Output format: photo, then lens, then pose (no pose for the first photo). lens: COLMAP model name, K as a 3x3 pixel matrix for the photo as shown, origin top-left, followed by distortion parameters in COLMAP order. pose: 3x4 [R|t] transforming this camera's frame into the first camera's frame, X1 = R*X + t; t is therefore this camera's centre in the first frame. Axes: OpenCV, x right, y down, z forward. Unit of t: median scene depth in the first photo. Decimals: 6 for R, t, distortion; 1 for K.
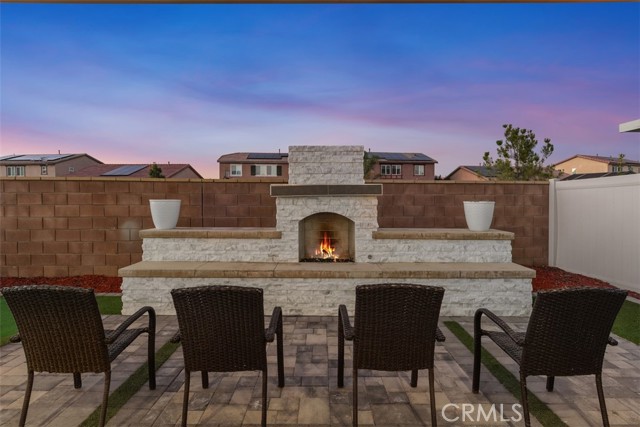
lens RADIAL K [[351.4, 0, 316.0], [0, 351.4, 205.0], [0, 0, 1]] dist [0.000995, 0.000597]
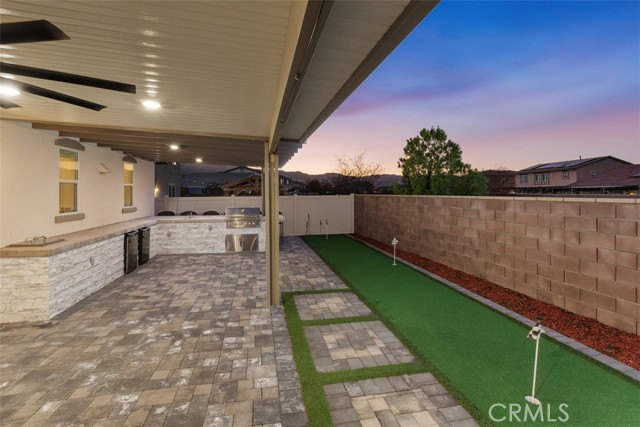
lens RADIAL K [[284.3, 0, 322.0], [0, 284.3, 186.9], [0, 0, 1]] dist [0.001564, -0.000064]
pose [[0.212803, -0.022703, -0.976831, -0.351894], [-0.029190, 0.999136, -0.029580, -0.086444], [0.976659, 0.034808, 0.211956, 0.313045]]
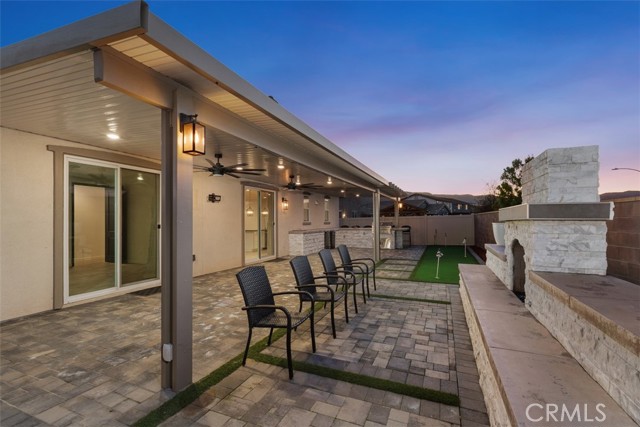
lens RADIAL K [[283.0, 0, 319.4], [0, 283.0, 223.2], [0, 0, 1]] dist [0.001253, 0.000040]
pose [[-0.407387, 0.009125, -0.913210, 0.884618], [-0.018786, 0.999655, 0.018369, -0.022210], [0.913062, 0.024639, -0.407075, 0.858704]]
